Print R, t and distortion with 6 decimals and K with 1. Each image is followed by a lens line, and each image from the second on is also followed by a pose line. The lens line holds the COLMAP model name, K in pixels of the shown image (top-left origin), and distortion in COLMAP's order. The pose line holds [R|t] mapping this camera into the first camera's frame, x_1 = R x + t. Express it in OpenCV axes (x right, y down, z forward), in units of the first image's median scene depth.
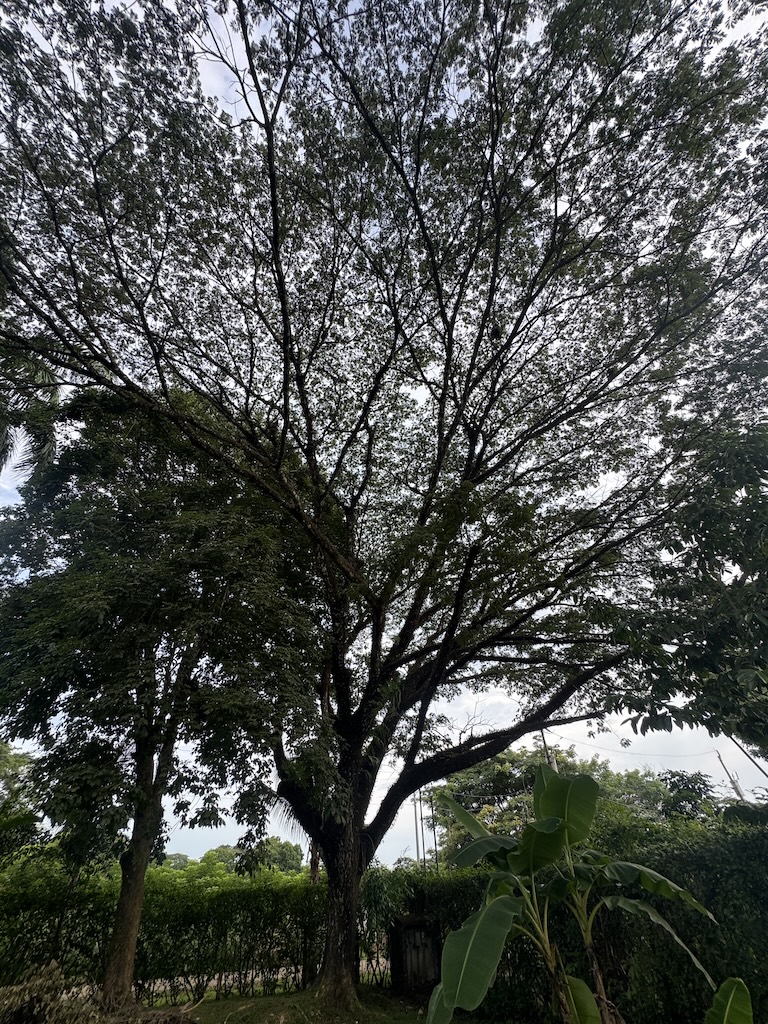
lens RADIAL K [[411.4, 0, 364.9], [0, 411.4, 513.3], [0, 0, 1]] dist [-0.001214, -0.000121]
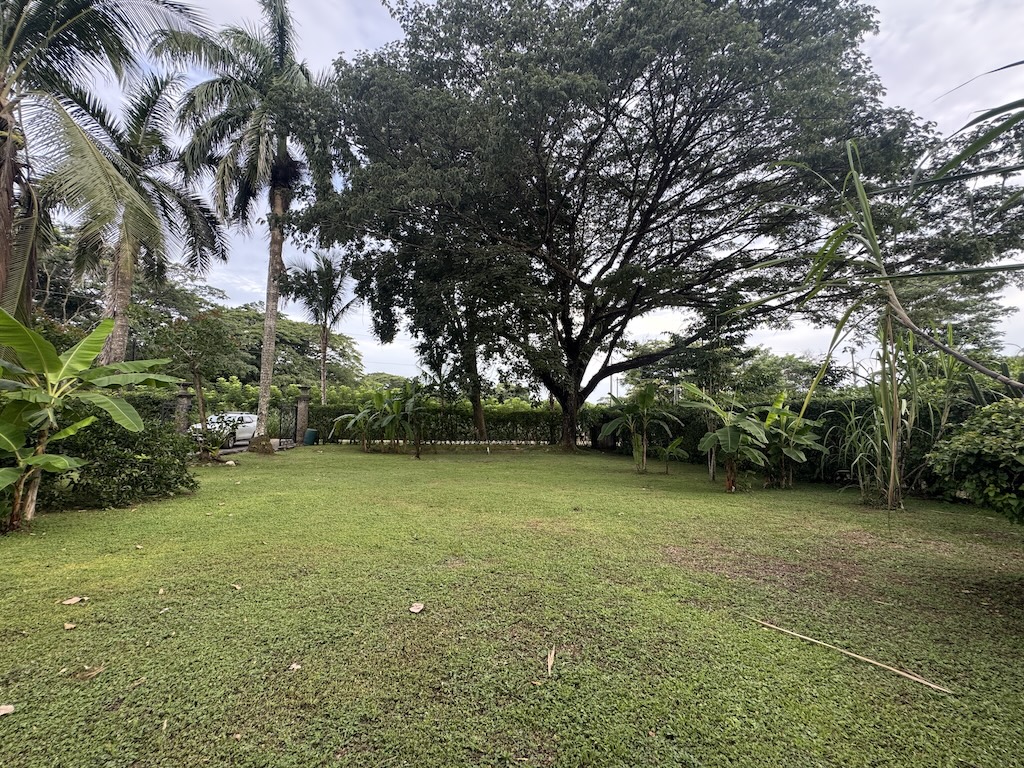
lens RADIAL K [[411.4, 0, 512.0], [0, 411.4, 384.0], [0, 0, 1]] dist [-0.001214, -0.000121]
pose [[0.986063, 0.027616, -0.164062, -0.001587], [0.080741, 0.782779, 0.617039, -0.445759], [0.145464, -0.621686, 0.769640, -0.480251]]
